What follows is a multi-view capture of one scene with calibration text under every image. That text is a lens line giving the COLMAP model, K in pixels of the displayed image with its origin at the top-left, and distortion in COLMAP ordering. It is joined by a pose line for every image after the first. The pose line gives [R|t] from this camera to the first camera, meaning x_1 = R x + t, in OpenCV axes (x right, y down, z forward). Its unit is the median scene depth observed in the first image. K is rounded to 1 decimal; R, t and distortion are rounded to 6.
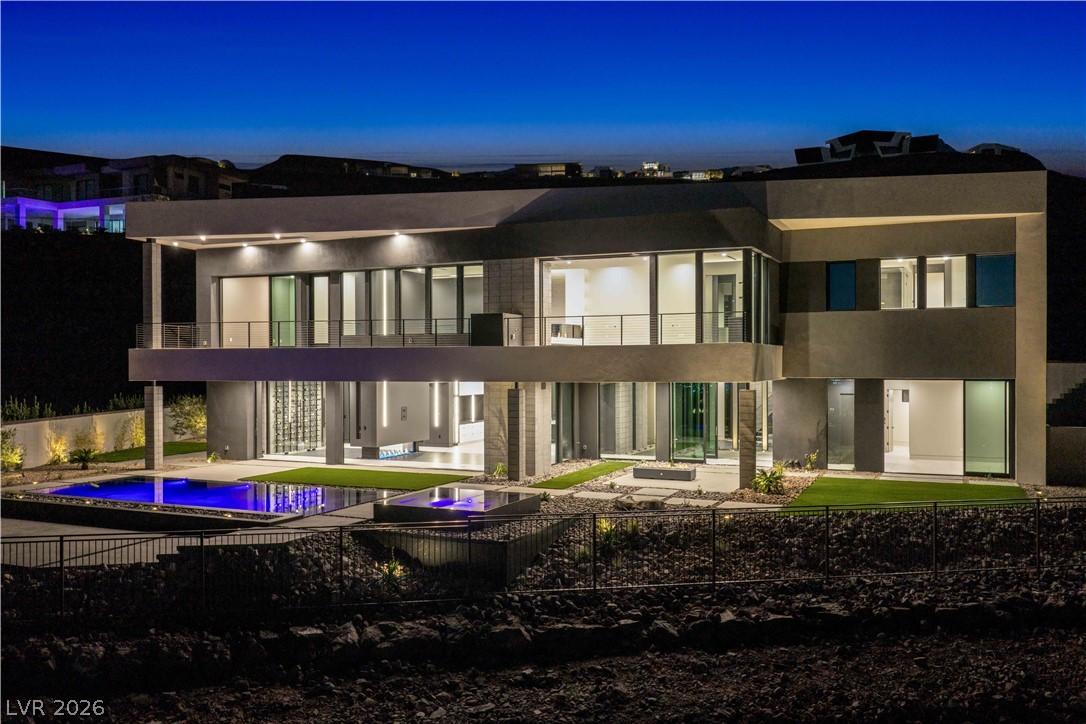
lens RADIAL K [[886.2, 0, 563.1], [0, 886.2, 366.4], [0, 0, 1]] dist [0.009134, 0.001372]
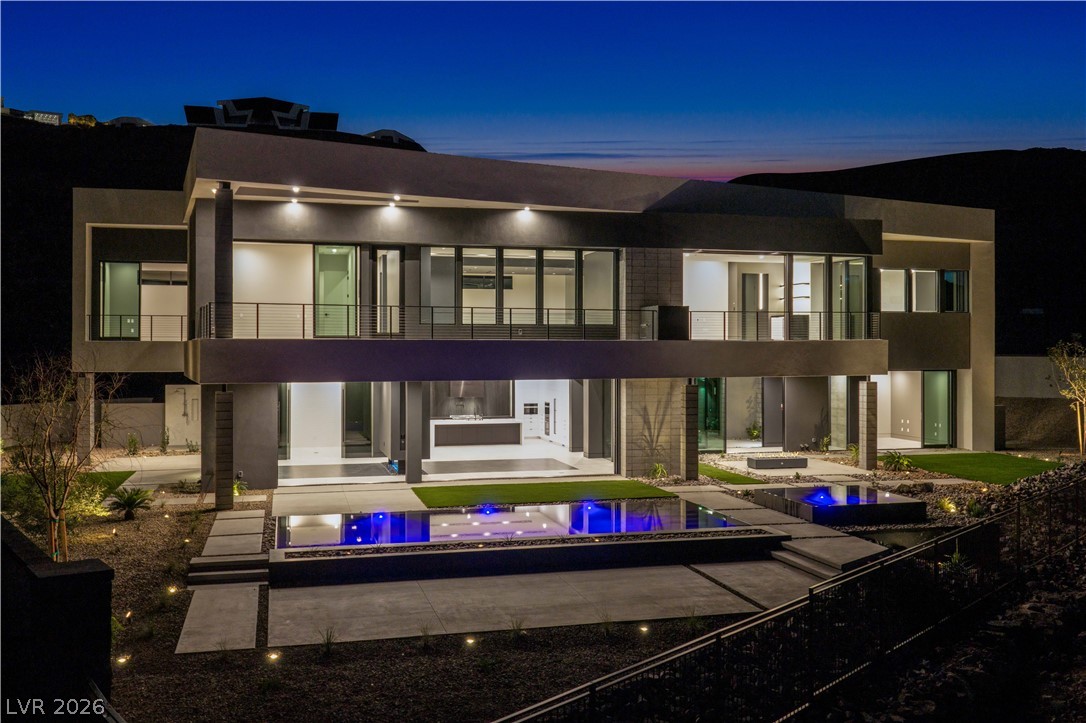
lens RADIAL K [[984.4, 0, 542.0], [0, 984.4, 356.7], [0, 0, 1]] dist [0.008580, 0.000647]
pose [[0.790964, -0.002106, 0.611859, -0.719029], [0.000067, 0.999994, 0.003355, -0.007691], [-0.611863, -0.002613, 0.790959, 0.216909]]
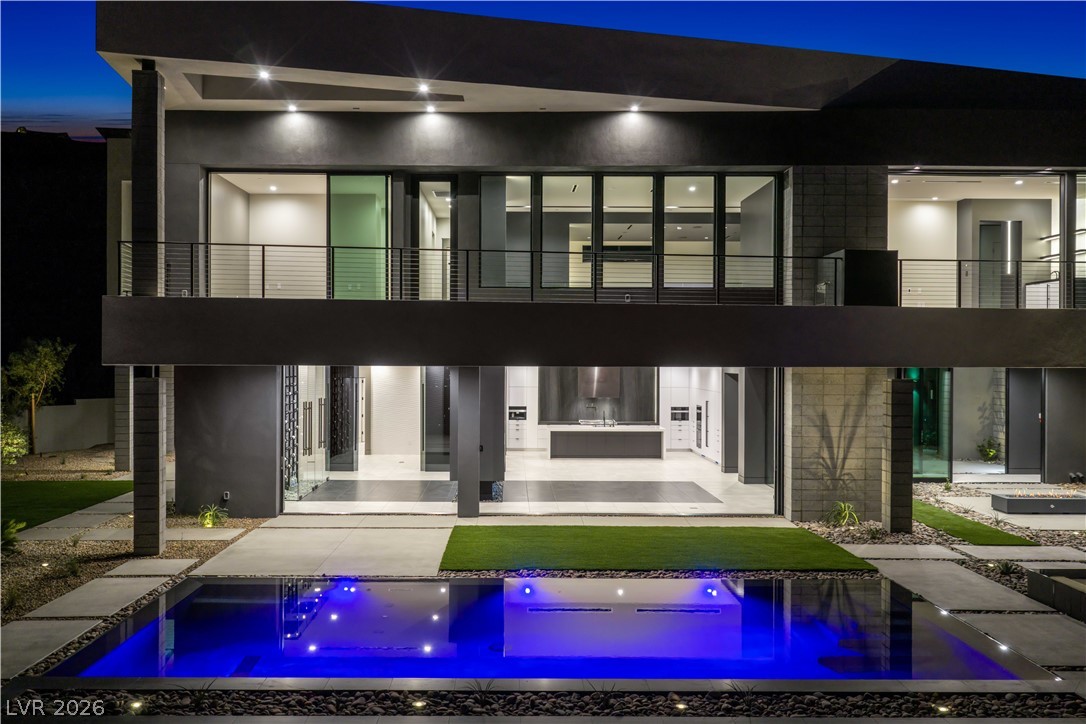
lens RADIAL K [[893.8, 0, 516.8], [0, 893.8, 365.4], [0, 0, 1]] dist [0.007104, -0.003582]
pose [[0.917647, 0.003078, 0.397384, -0.456724], [-0.005098, 0.999979, 0.004026, 0.012799], [-0.397363, -0.005721, 0.917644, 0.471262]]
